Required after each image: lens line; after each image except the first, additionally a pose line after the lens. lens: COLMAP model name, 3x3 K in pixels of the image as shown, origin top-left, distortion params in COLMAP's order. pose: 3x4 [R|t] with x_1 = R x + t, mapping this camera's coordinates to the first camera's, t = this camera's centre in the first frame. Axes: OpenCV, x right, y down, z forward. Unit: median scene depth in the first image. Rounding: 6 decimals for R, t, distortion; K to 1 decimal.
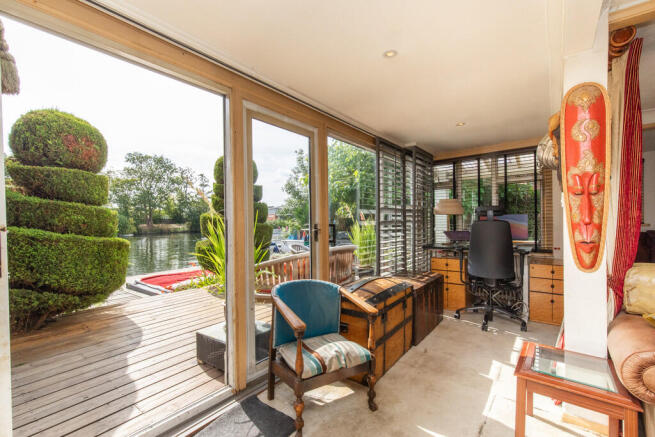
lens RADIAL K [[292.7, 0, 329.5], [0, 292.7, 221.2], [0, 0, 1]] dist [0.003258, 0.000433]
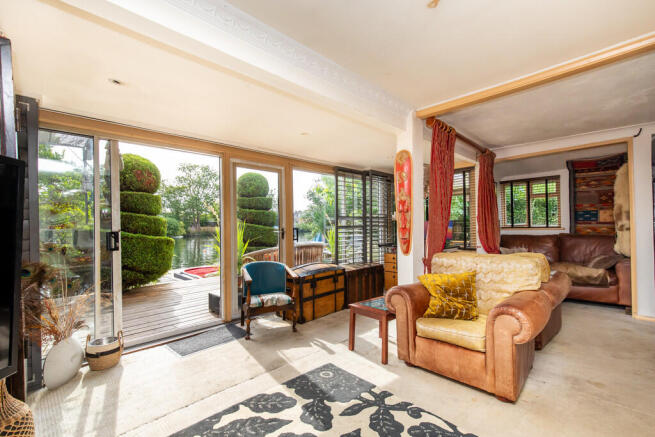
lens RADIAL K [[292.7, 0, 330.0], [0, 292.7, 220.8], [0, 0, 1]] dist [0.003258, 0.000433]
pose [[0.991884, -0.002145, -0.127128, 0.152149], [0.000689, 0.999934, -0.011497, -0.003906], [0.127144, 0.011316, 0.991820, -0.194471]]
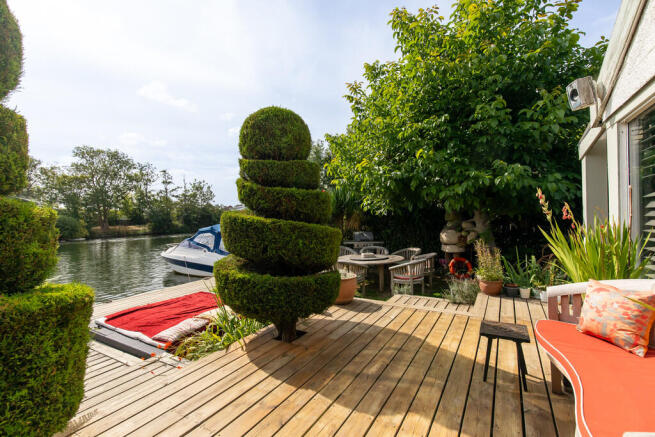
lens RADIAL K [[292.7, 0, 328.3], [0, 292.7, 220.8], [0, 0, 1]] dist [0.003258, 0.000433]
pose [[0.994365, -0.020169, 0.104077, -0.231112], [0.019370, 0.999775, 0.008688, -0.008417], [-0.104229, -0.006623, 0.994531, 0.327995]]
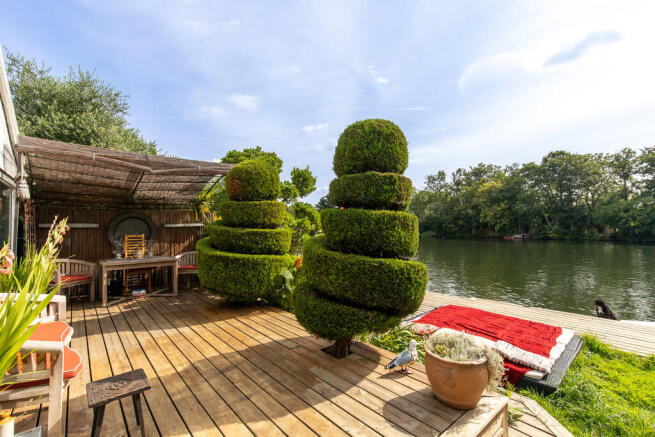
lens RADIAL K [[292.7, 0, 329.3], [0, 292.7, 222.6], [0, 0, 1]] dist [0.003258, 0.000433]
pose [[-0.202573, 0.000091, -0.979267, 0.206850], [0.008436, 0.999963, -0.001652, -0.031469], [0.979231, -0.008596, -0.202566, 0.861272]]
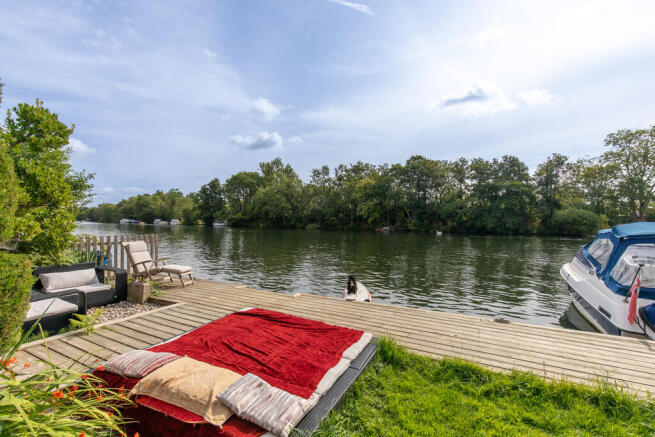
lens RADIAL K [[292.7, 0, 327.3], [0, 292.7, 222.2], [0, 0, 1]] dist [0.003258, 0.000433]
pose [[0.153011, 0.022519, -0.987968, -0.047642], [-0.011172, 0.999716, 0.021057, 0.008904], [0.988161, 0.007816, 0.153219, 1.091887]]
